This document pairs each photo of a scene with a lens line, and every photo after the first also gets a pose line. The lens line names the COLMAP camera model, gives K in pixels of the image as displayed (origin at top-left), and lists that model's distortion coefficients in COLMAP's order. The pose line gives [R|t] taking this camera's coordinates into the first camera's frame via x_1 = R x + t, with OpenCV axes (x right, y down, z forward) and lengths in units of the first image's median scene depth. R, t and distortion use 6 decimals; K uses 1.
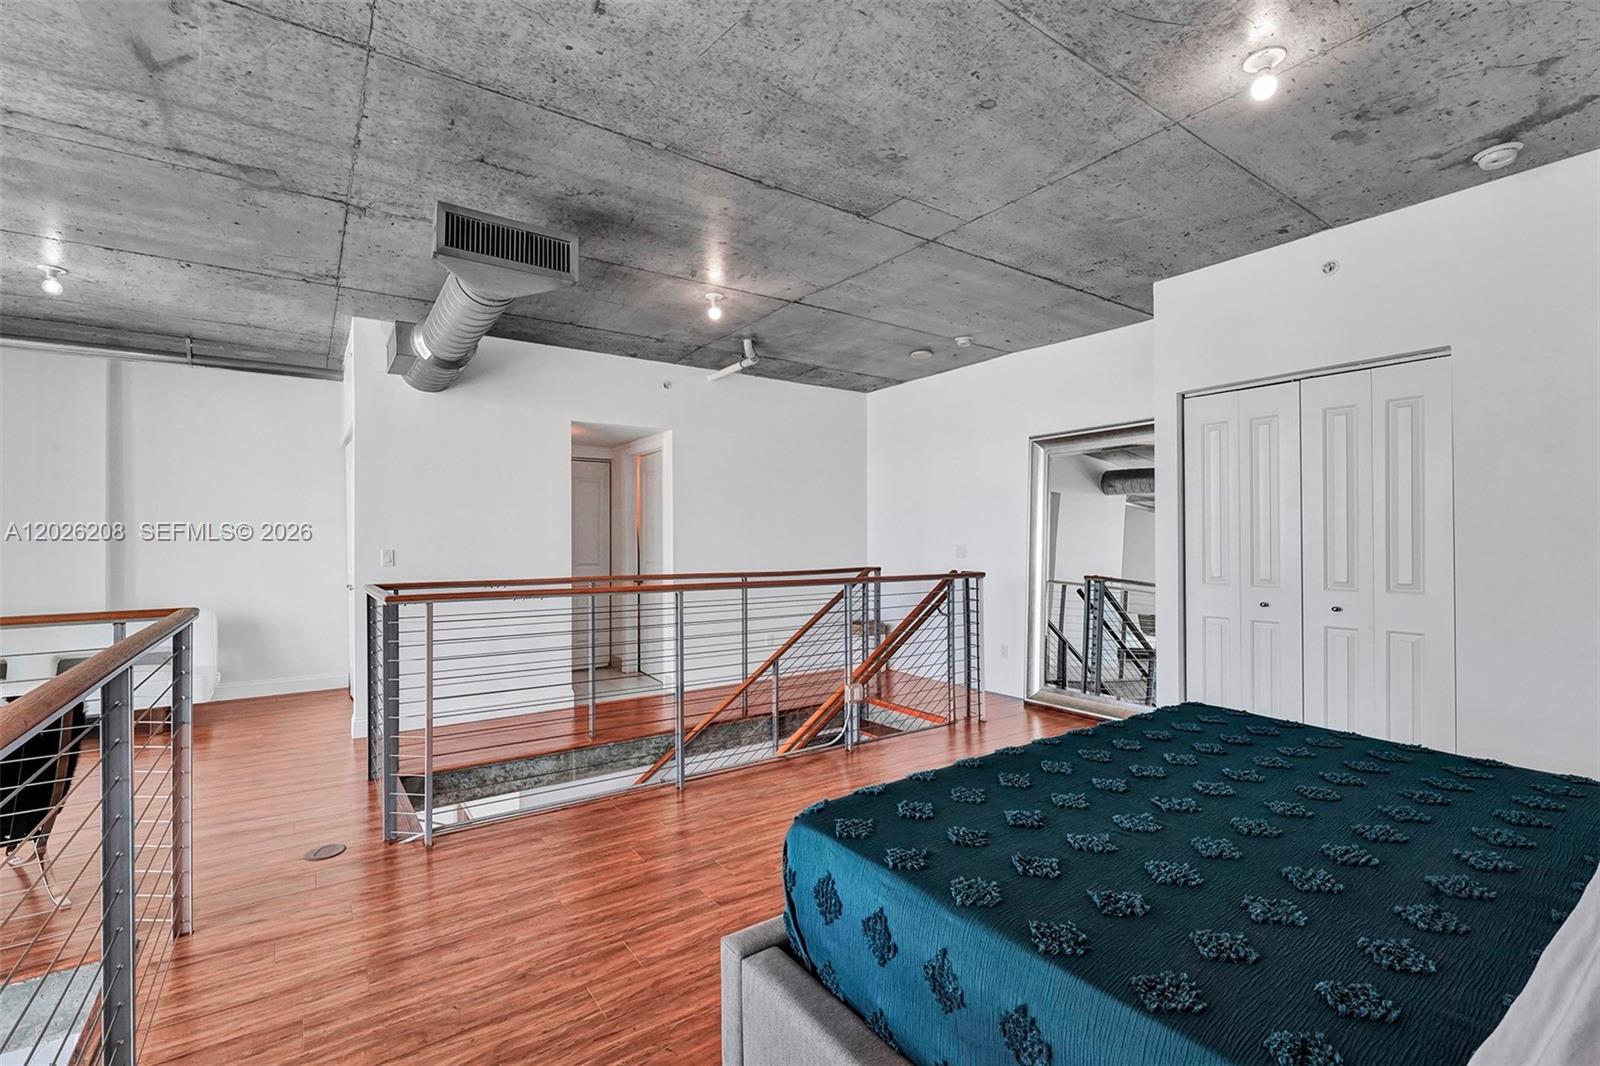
lens RADIAL K [[701.7, 0, 800.0], [0, 701.7, 533.0], [0, 0, 1]] dist [-0.000866, 0.000269]
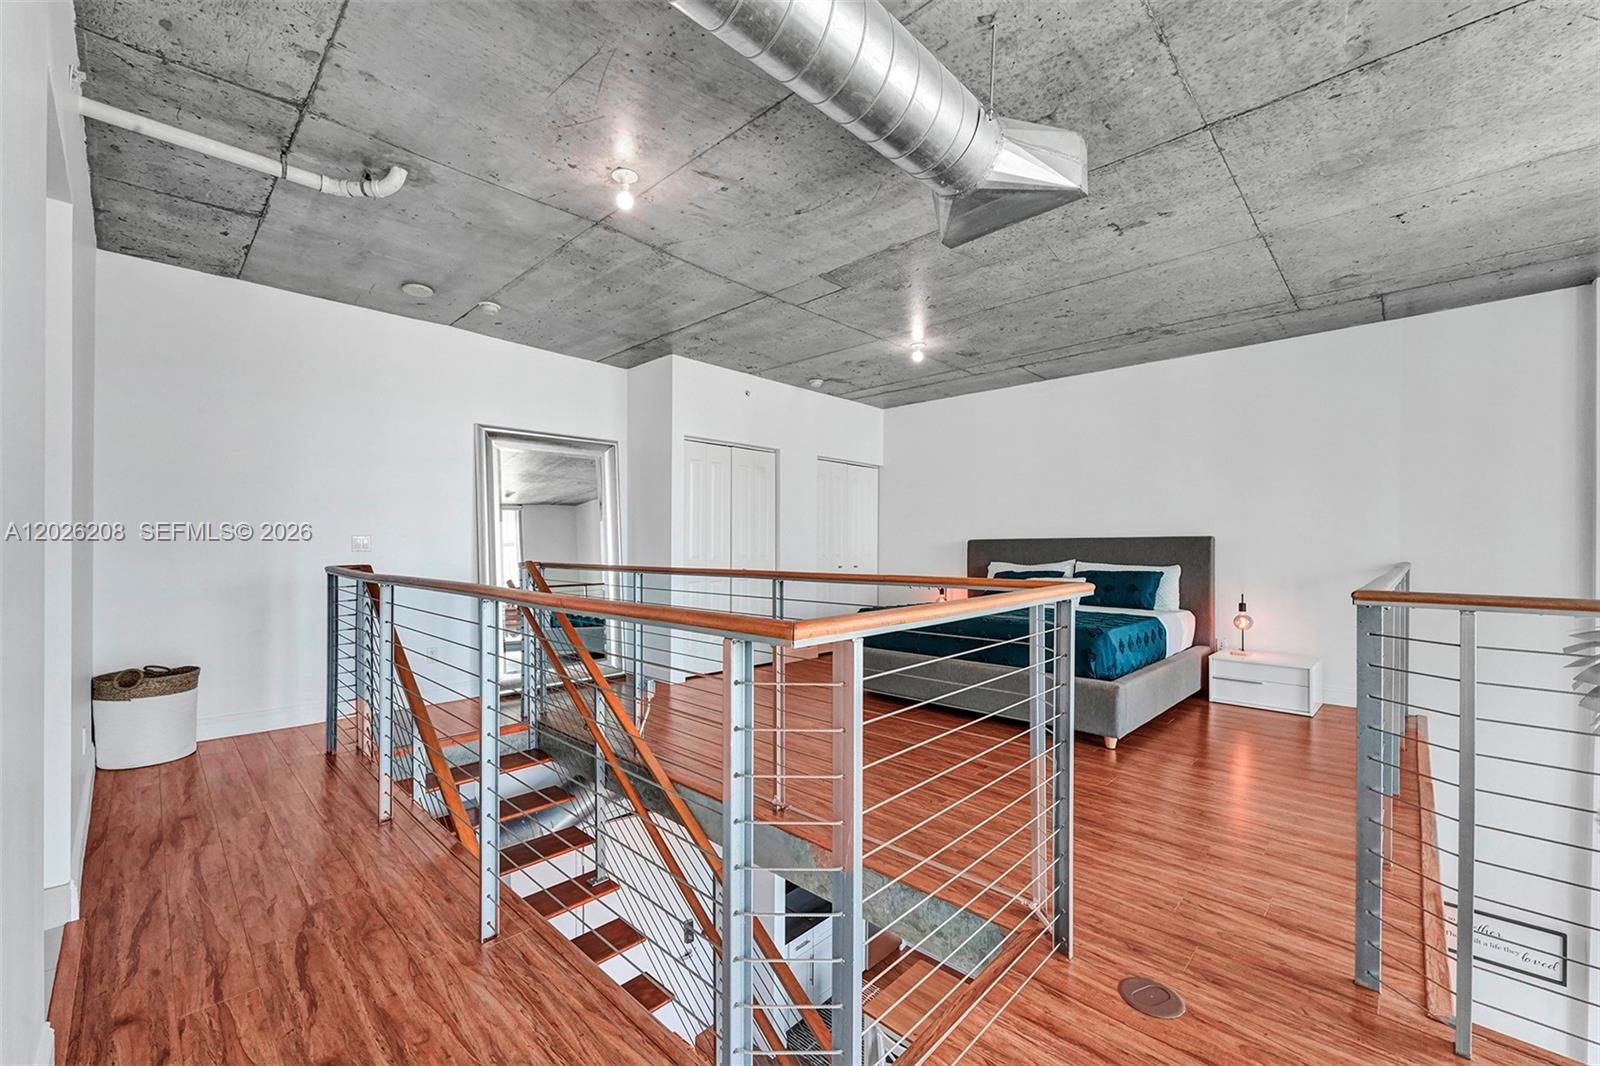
lens RADIAL K [[635.6, 0, 788.6], [0, 635.6, 547.6], [0, 0, 1]] dist [-0.006066, -0.000072]
pose [[-0.174523, -0.000360, 0.984653, -1.143619], [-0.010806, 0.999940, -0.001550, 0.055036], [-0.984594, -0.010911, -0.174516, 1.377992]]
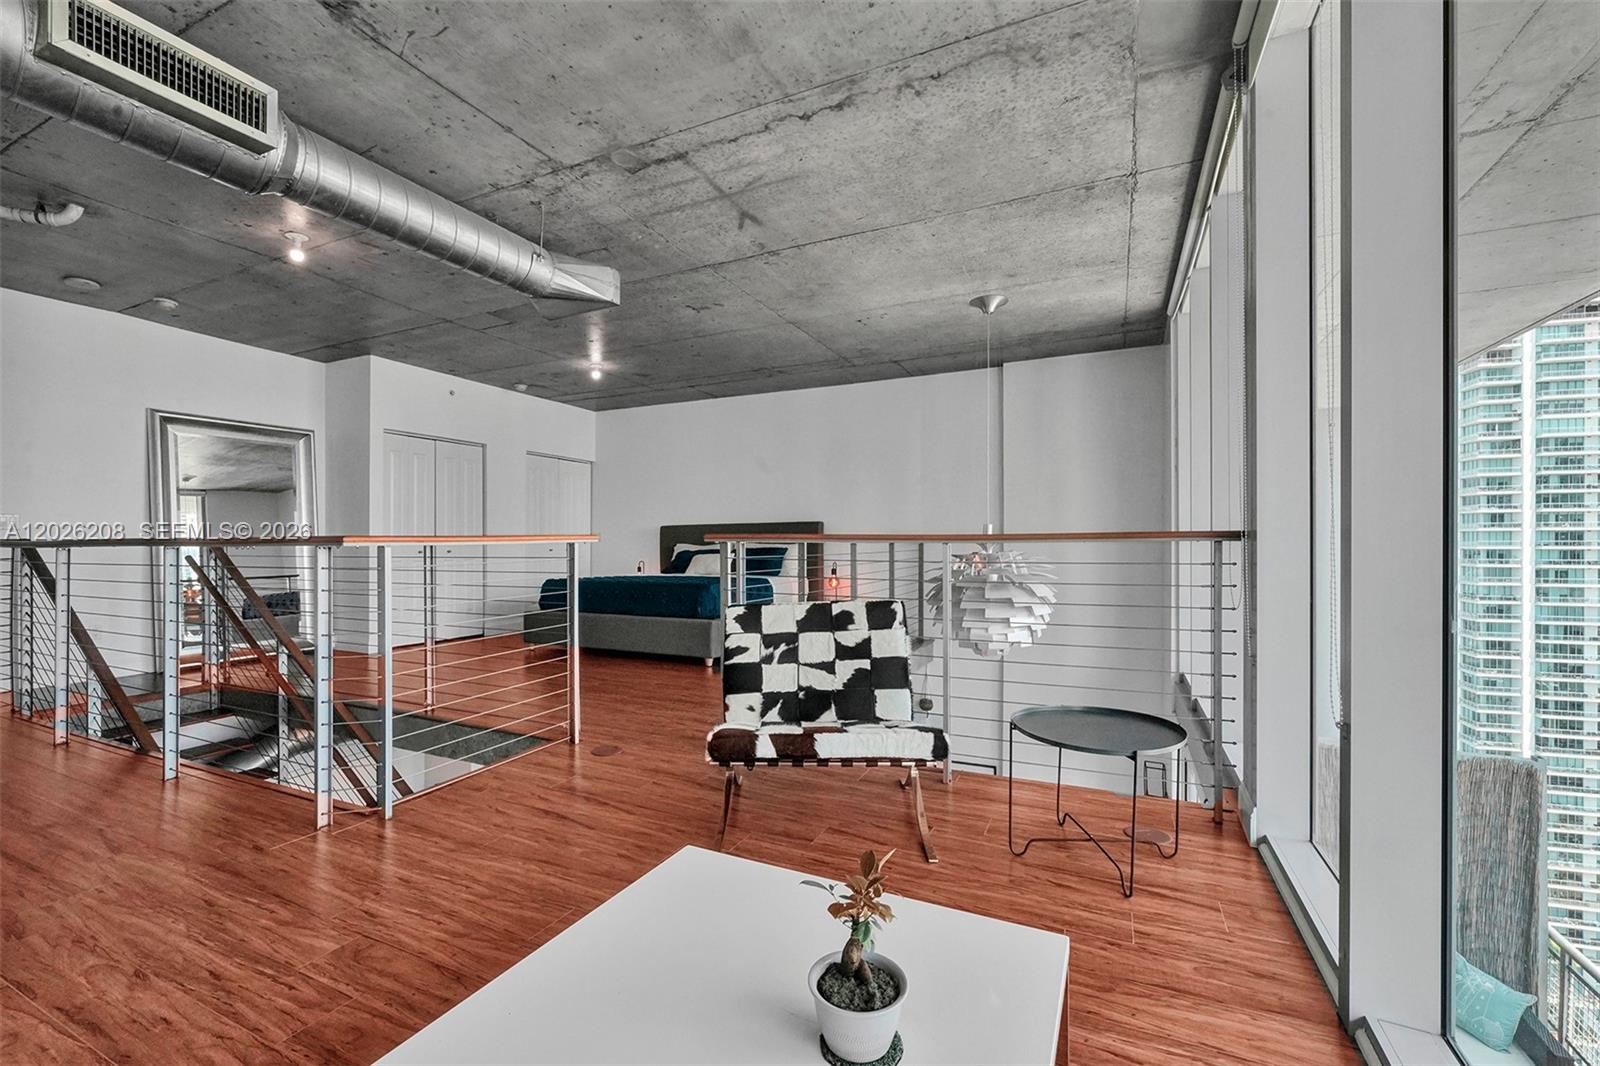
lens RADIAL K [[657.7, 0, 789.3], [0, 657.7, 540.4], [0, 0, 1]] dist [-0.006407, -0.000230]
pose [[-0.482351, 0.006705, 0.875952, -1.744796], [-0.003833, 0.999945, -0.009765, 0.104000], [-0.875969, -0.008068, -0.482299, 1.229482]]
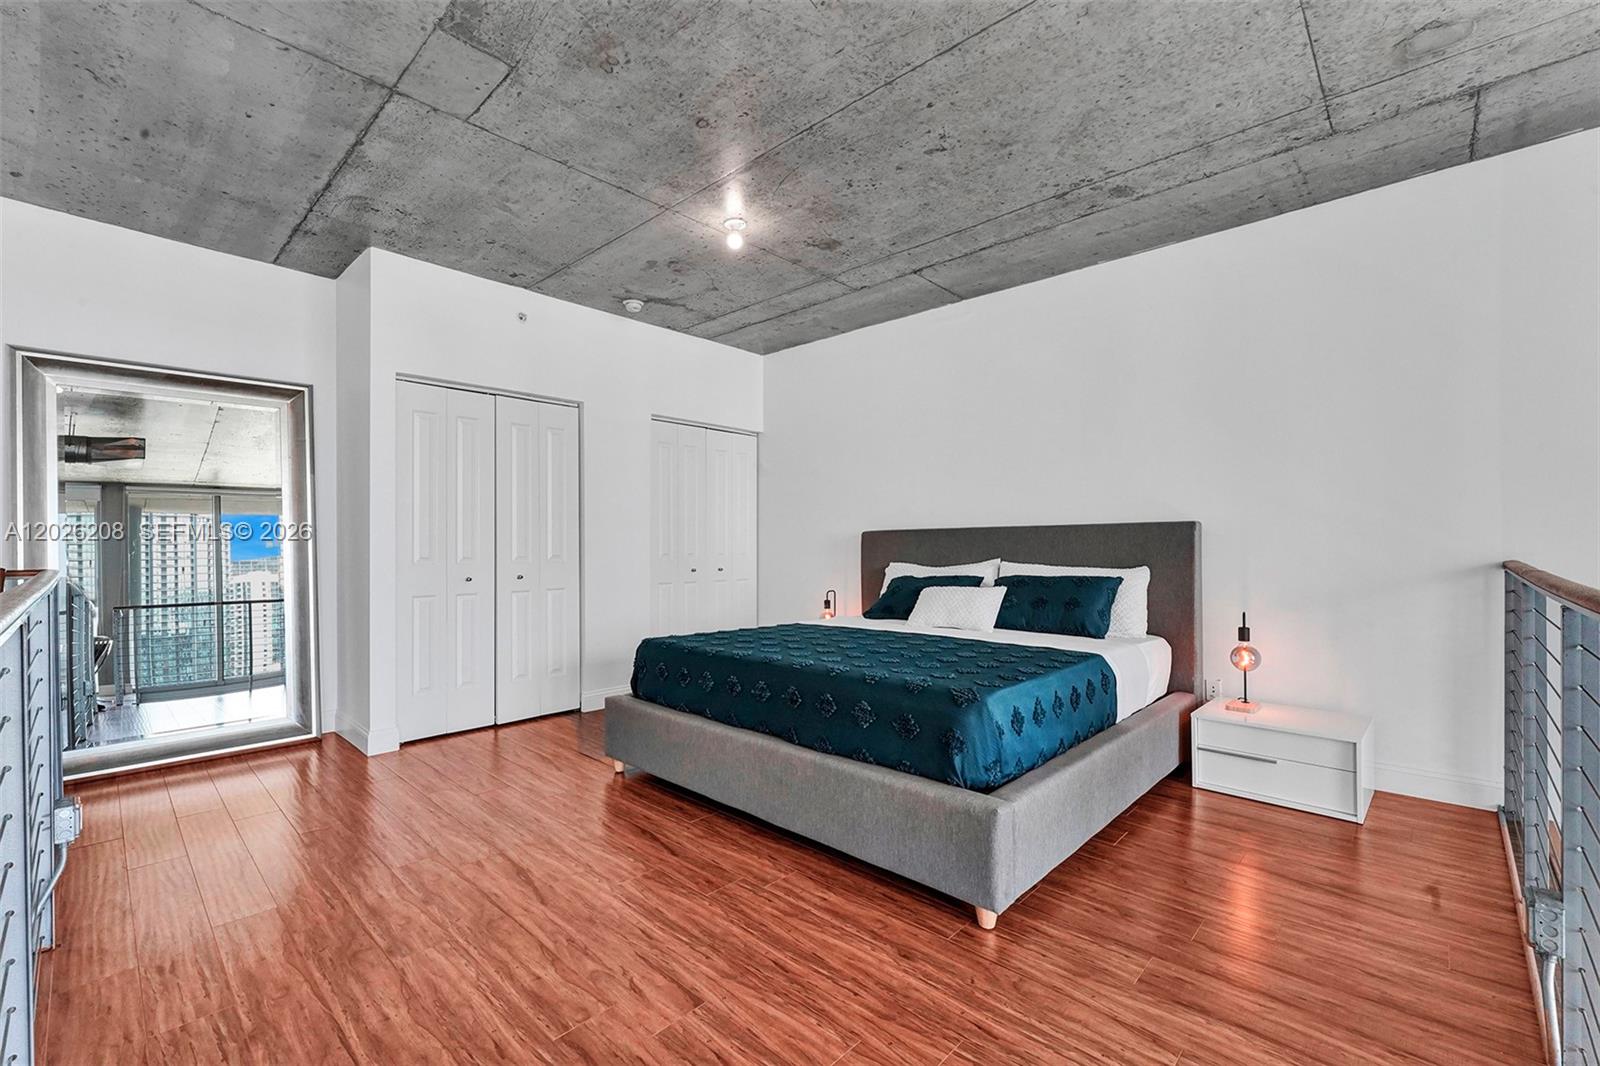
lens RADIAL K [[671.6, 0, 787.2], [0, 671.6, 541.5], [0, 0, 1]] dist [-0.004122, 0.000157]
pose [[-0.188808, 0.006747, 0.981991, -0.661509], [-0.004384, 0.999961, -0.007713, 0.056574], [-0.982004, -0.005761, -0.188771, 0.866704]]
